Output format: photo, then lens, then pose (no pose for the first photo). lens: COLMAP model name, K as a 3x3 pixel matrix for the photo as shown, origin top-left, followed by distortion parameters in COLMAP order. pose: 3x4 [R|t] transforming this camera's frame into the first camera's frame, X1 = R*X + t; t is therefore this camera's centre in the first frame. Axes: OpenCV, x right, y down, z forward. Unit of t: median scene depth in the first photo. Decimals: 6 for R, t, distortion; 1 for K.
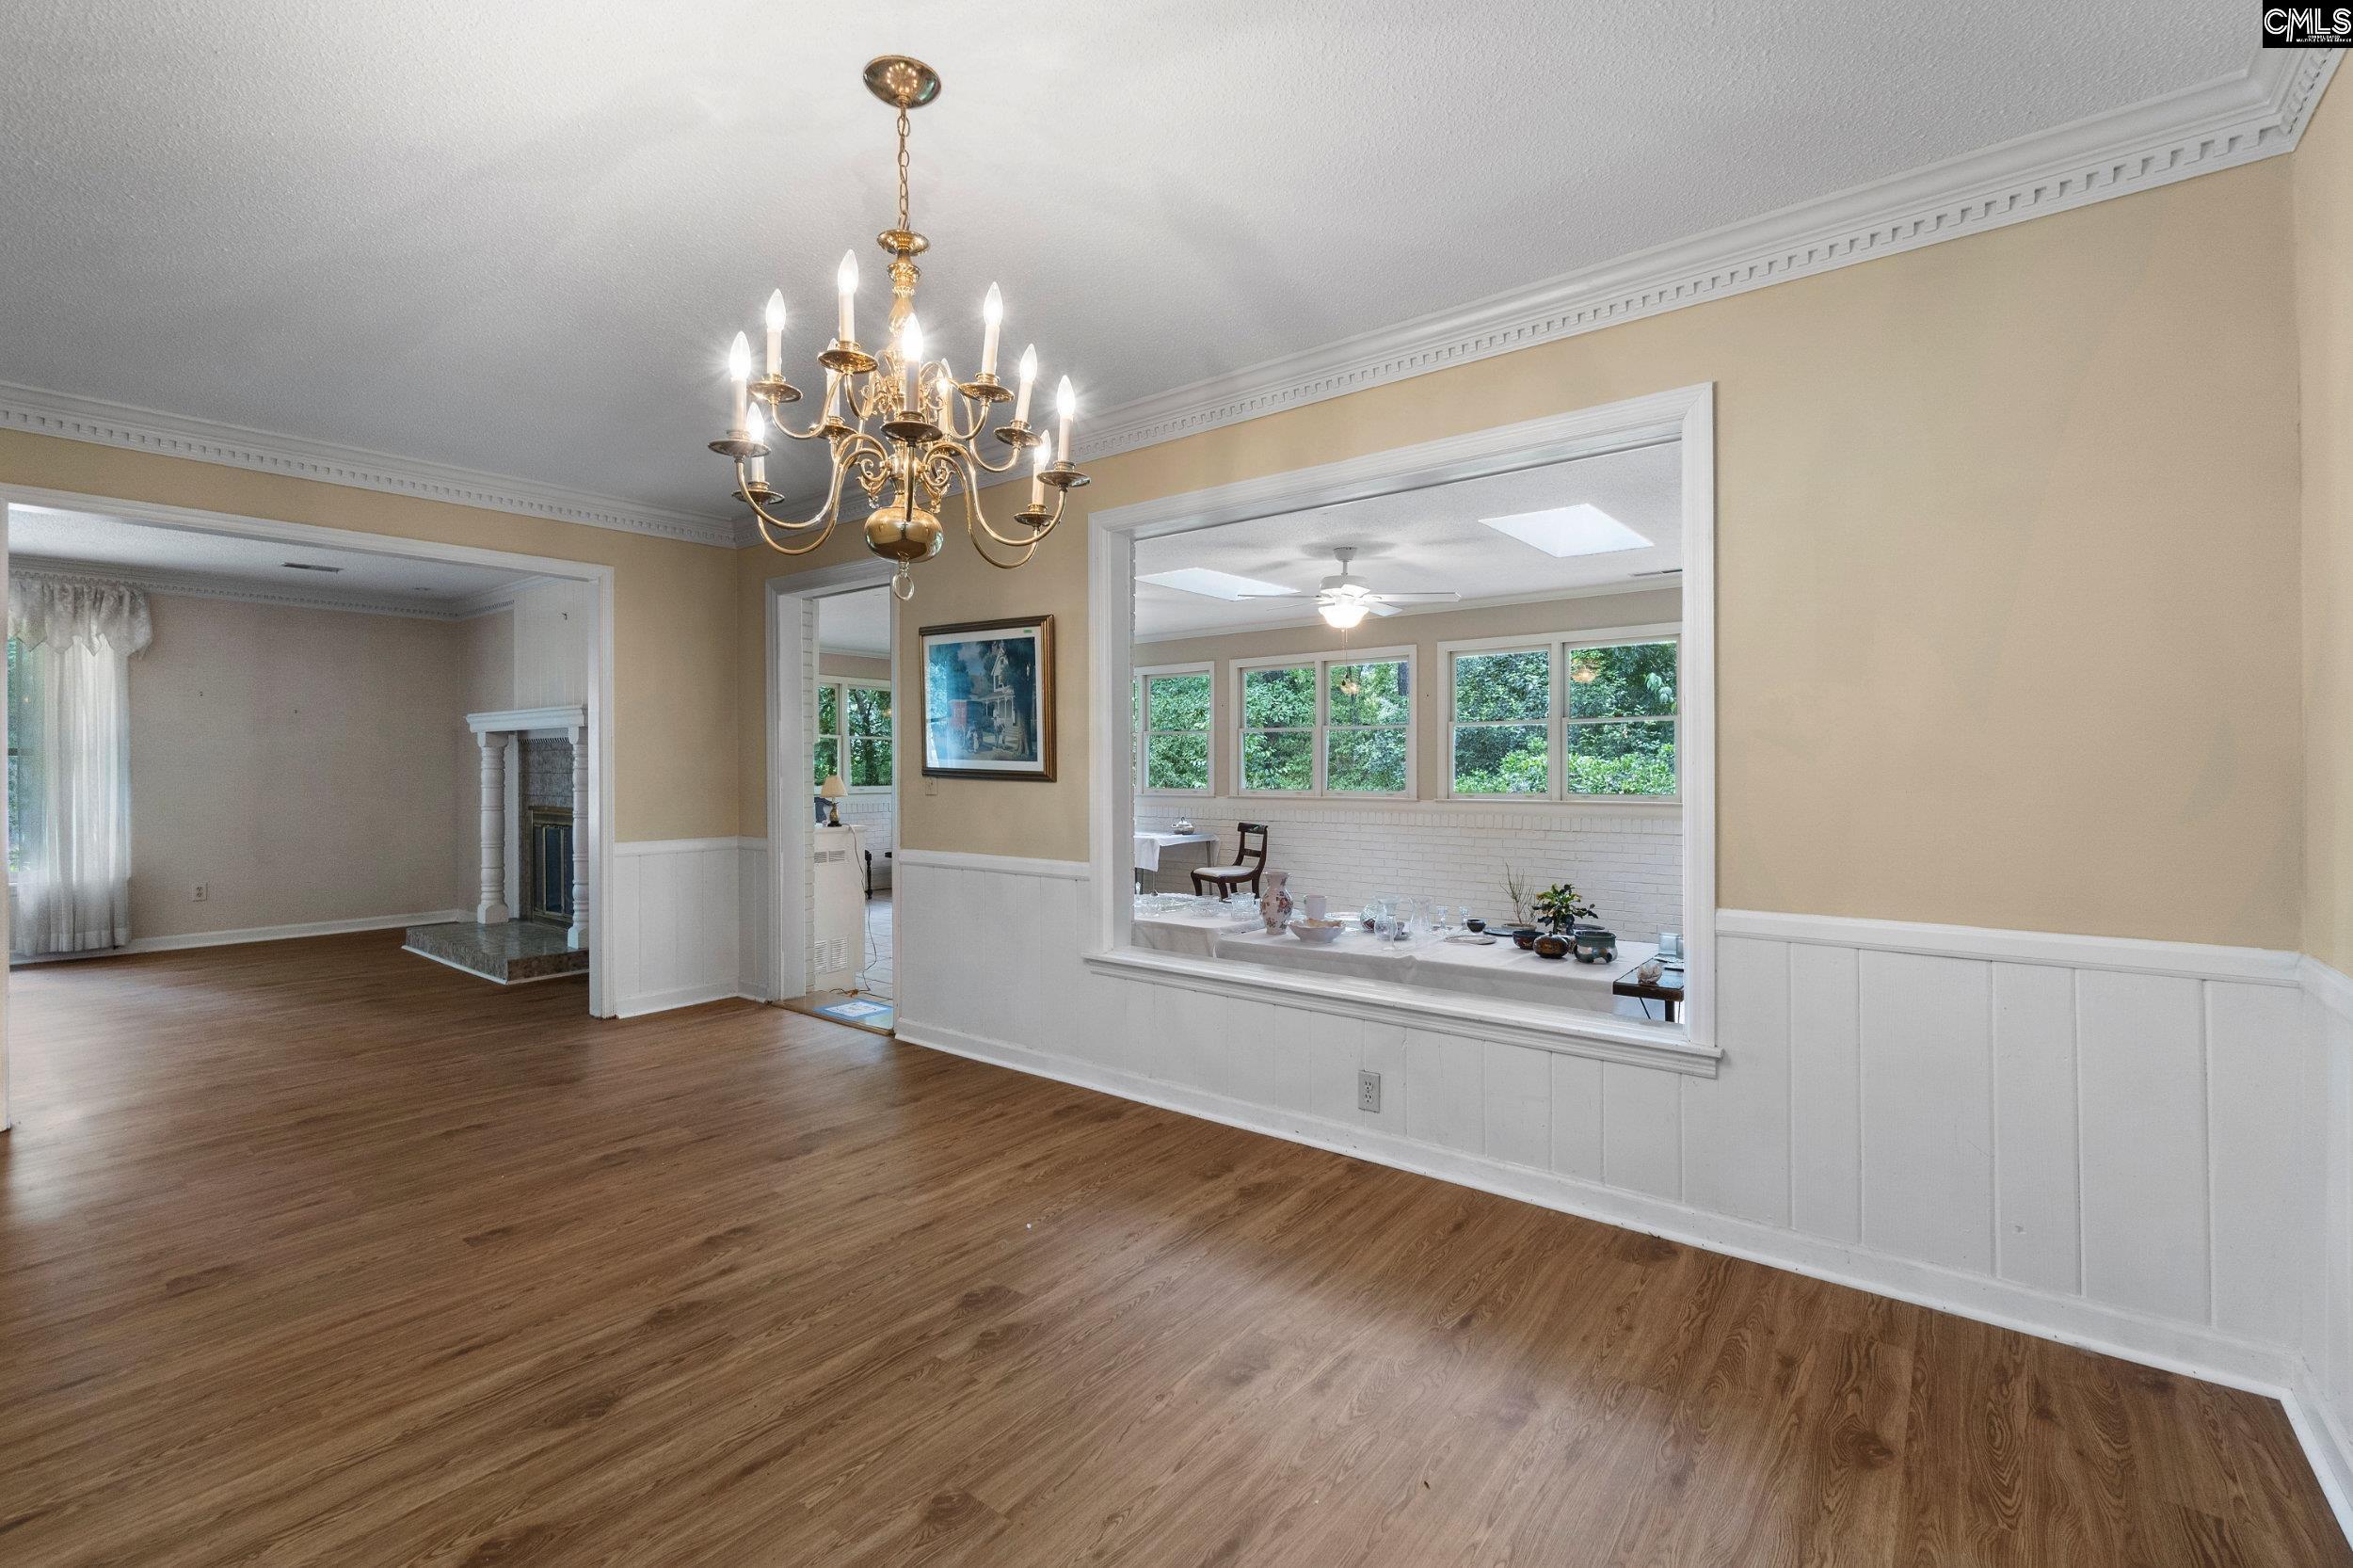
lens RADIAL K [[1041.2, 0, 1186.8], [0, 1041.2, 764.2], [0, 0, 1]] dist [-0.003164, 0.000360]
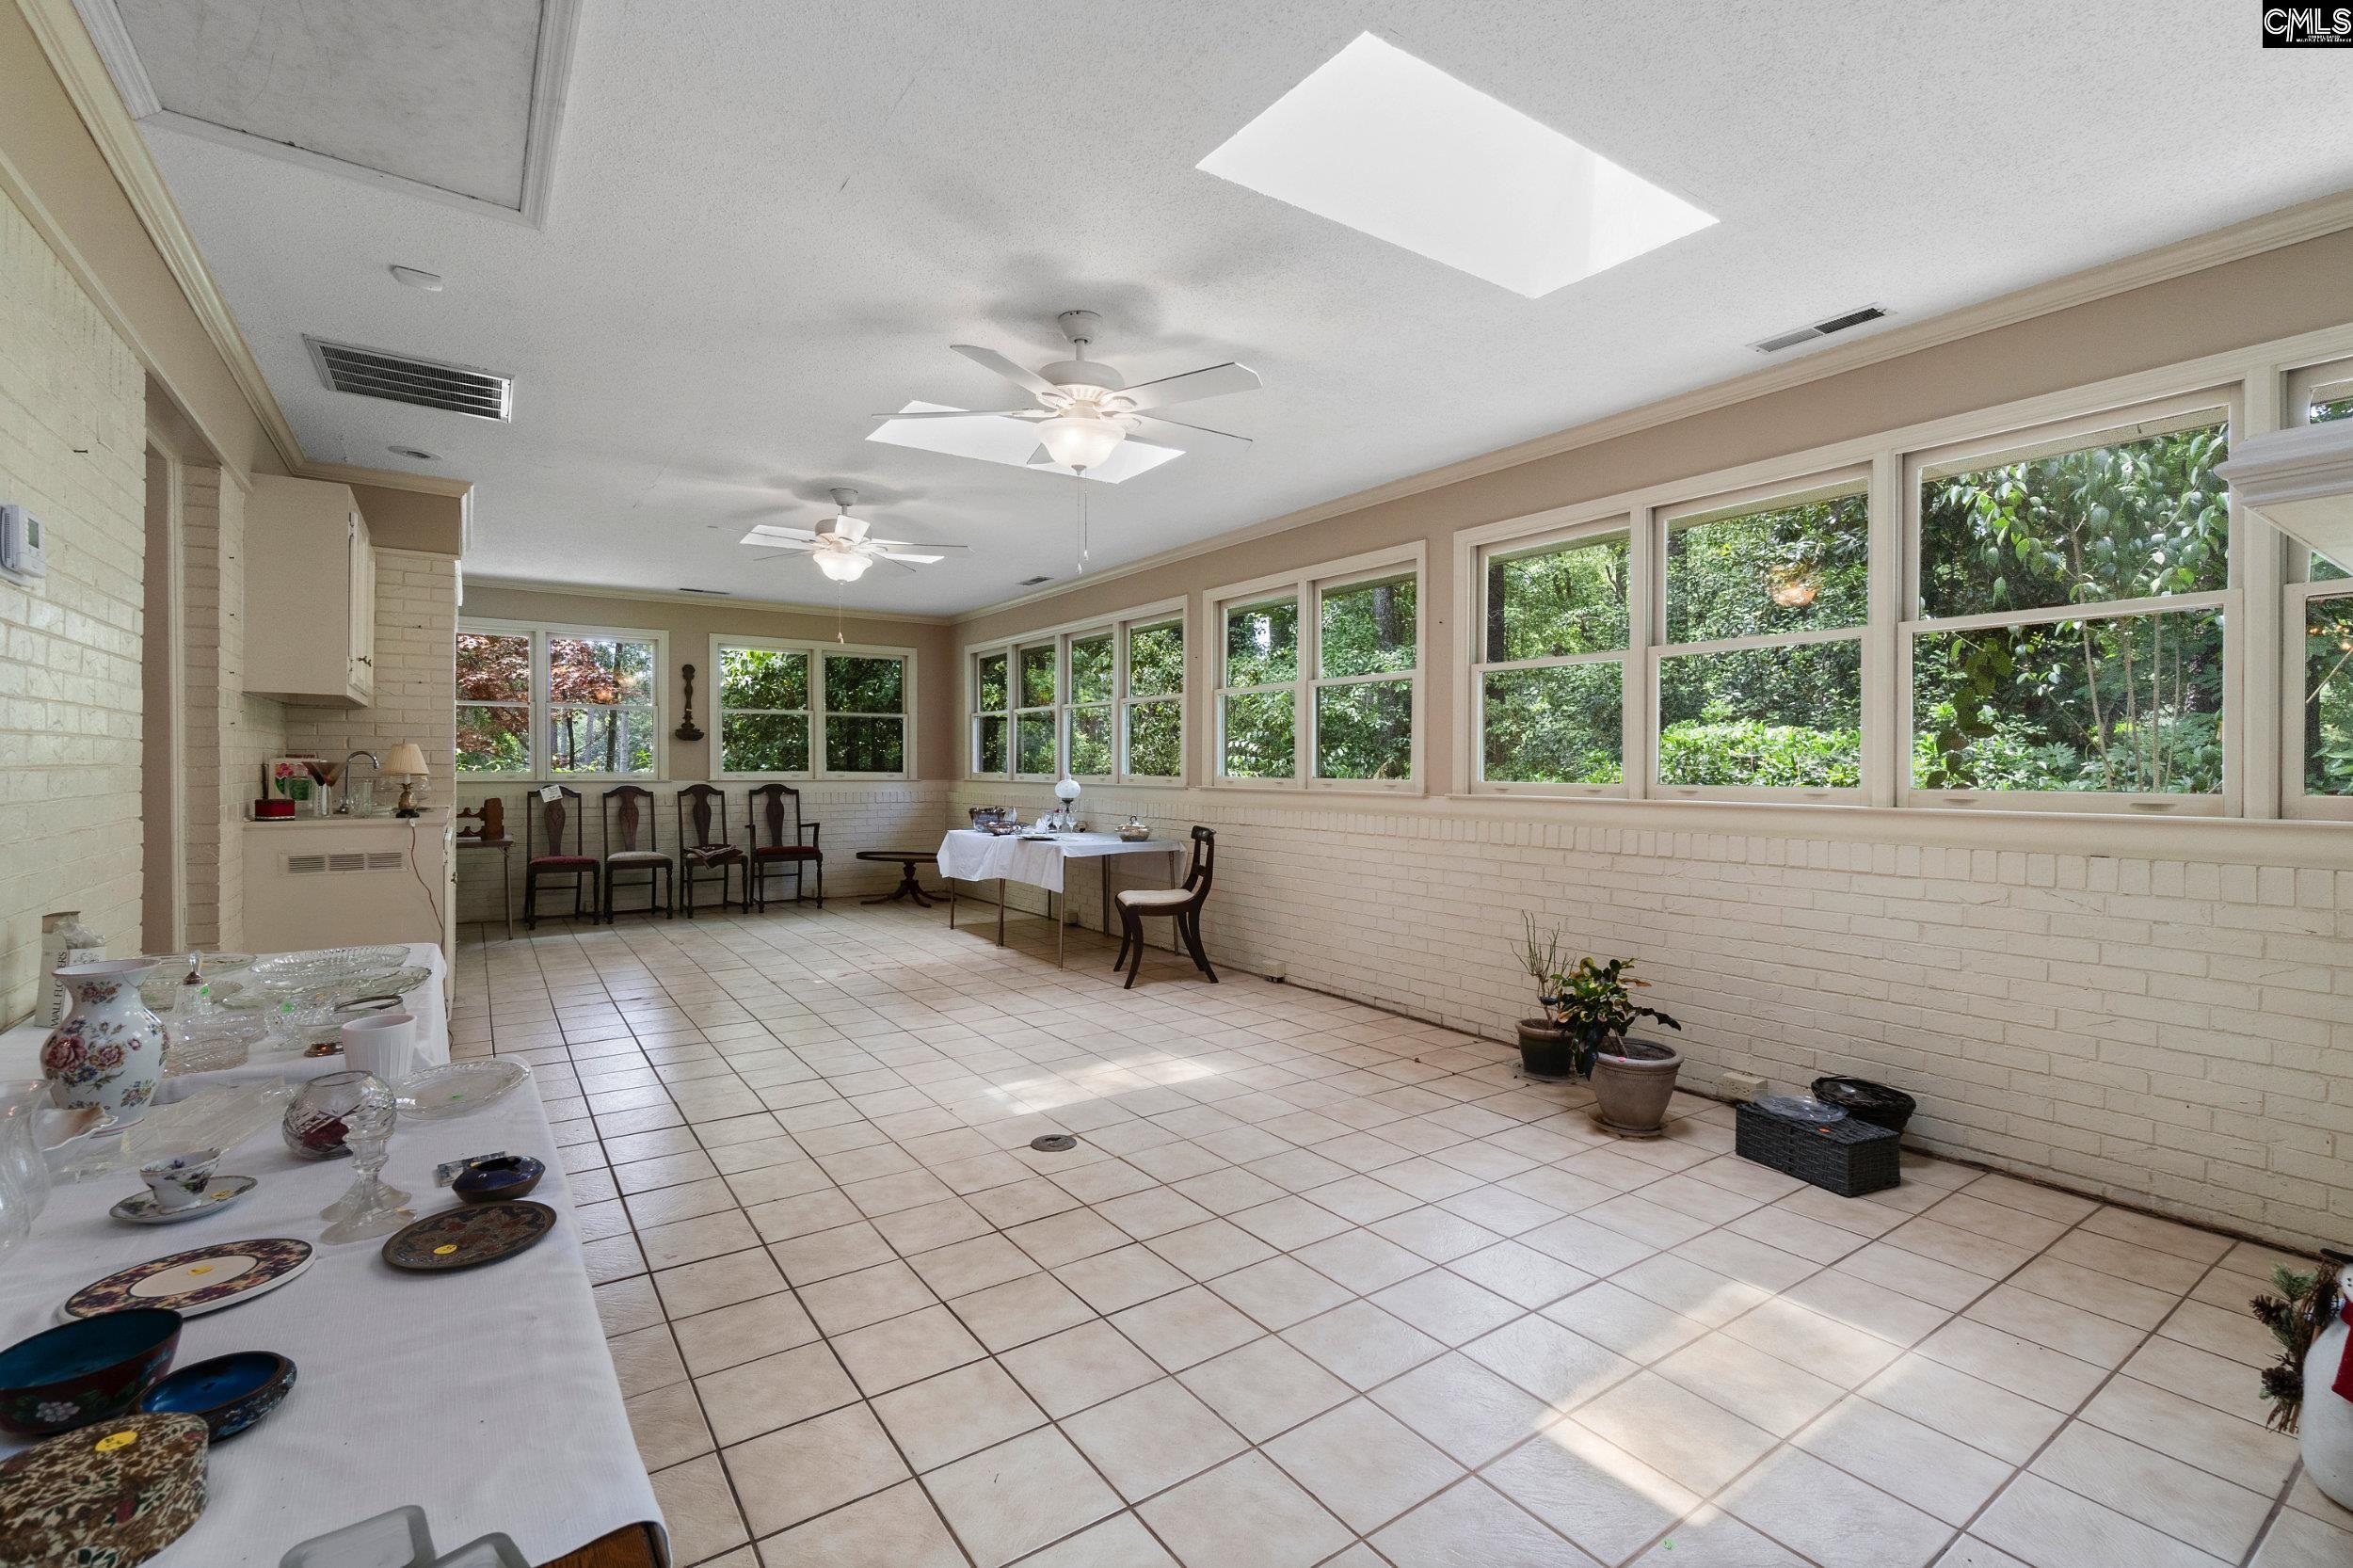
lens RADIAL K [[1041.2, 0, 1188.9], [0, 1041.2, 774.9], [0, 0, 1]] dist [-0.003164, 0.000360]
pose [[0.949132, 0.008775, -0.314757, 0.293944], [-0.005066, 0.999908, 0.012600, 0.015860], [0.314839, -0.010365, 0.949089, 0.395217]]
